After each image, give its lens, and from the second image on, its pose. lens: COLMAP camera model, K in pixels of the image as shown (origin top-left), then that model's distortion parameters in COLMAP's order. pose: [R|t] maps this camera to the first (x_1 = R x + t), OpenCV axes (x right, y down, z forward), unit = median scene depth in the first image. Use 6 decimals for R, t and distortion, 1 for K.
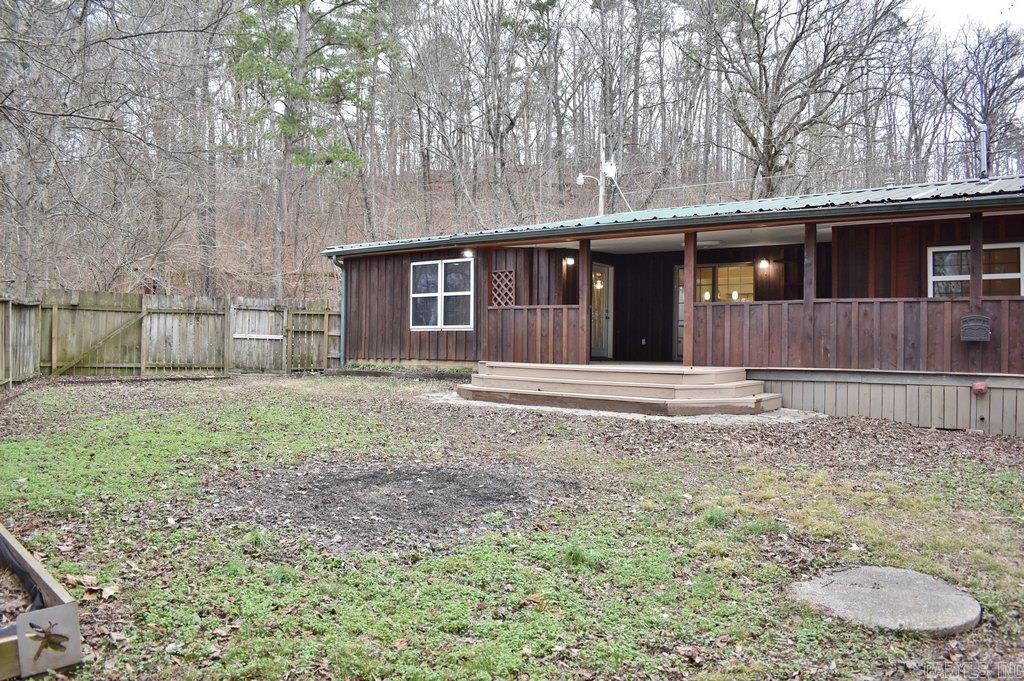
lens RADIAL K [[805.9, 0, 511.9], [0, 805.9, 342.9], [0, 0, 1]] dist [-0.094493, 0.017701]
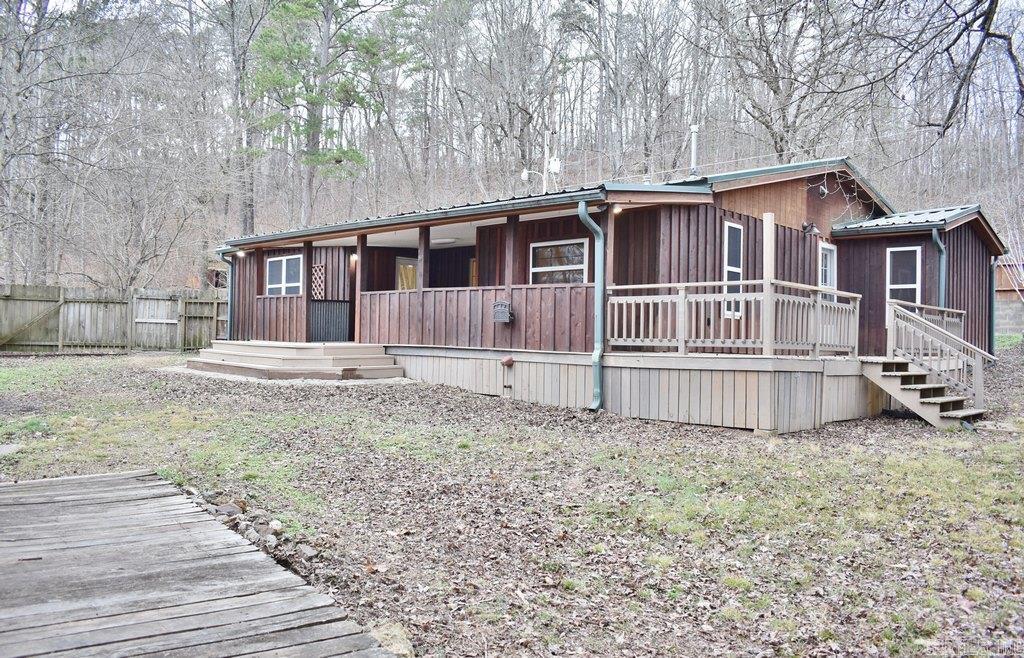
lens RADIAL K [[821.9, 0, 511.7], [0, 821.9, 332.3], [0, 0, 1]] dist [-0.093139, 0.016130]
pose [[0.986645, 0.003344, -0.162853, 0.483753], [-0.003195, 0.999994, 0.001177, 0.007175], [0.162856, -0.000641, 0.986650, -0.147354]]
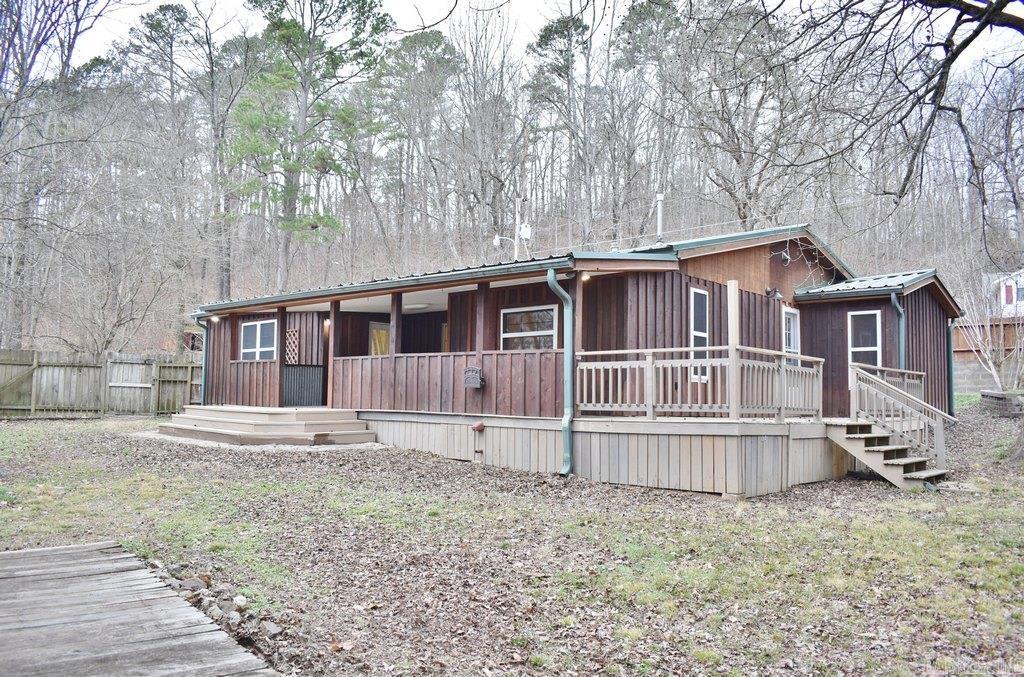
lens RADIAL K [[805.9, 0, 511.2], [0, 805.9, 344.3], [0, 0, 1]] dist [-0.094493, 0.017701]
pose [[0.991369, -0.009657, -0.130745, 0.485414], [0.001930, 0.998250, -0.059099, 0.002846], [0.131087, 0.058337, 0.989653, -0.142137]]
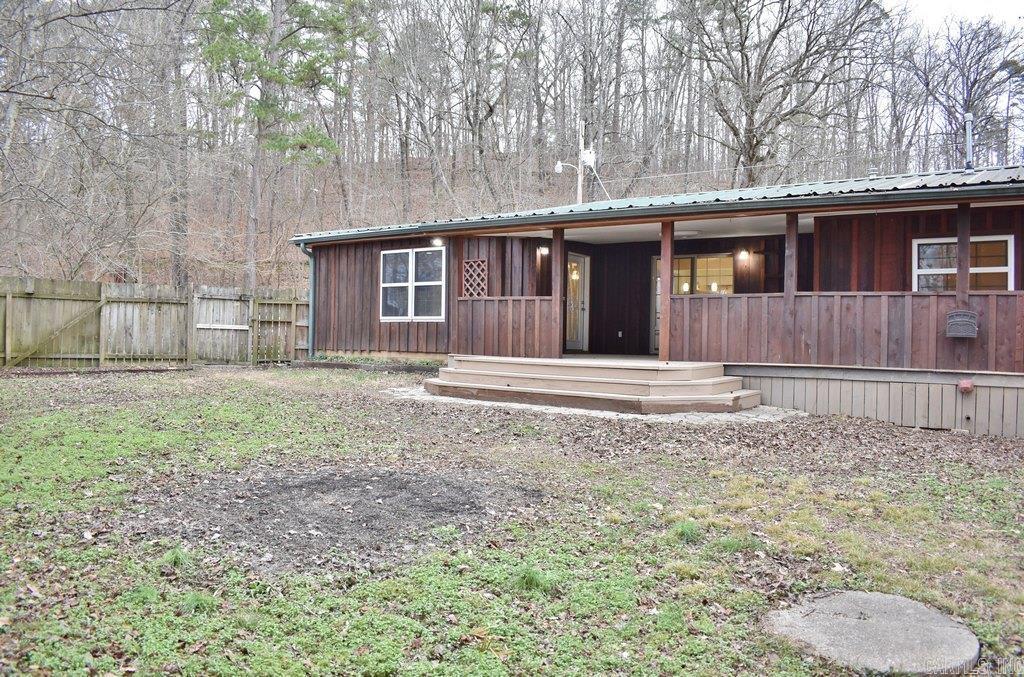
lens RADIAL K [[805.9, 0, 514.5], [0, 805.9, 344.0], [0, 0, 1]] dist [-0.094493, 0.017701]
pose [[0.999638, 0.004635, 0.026490, 0.011140], [-0.005022, 0.999881, 0.014572, -0.003226], [-0.026420, -0.014700, 0.999543, 0.031811]]
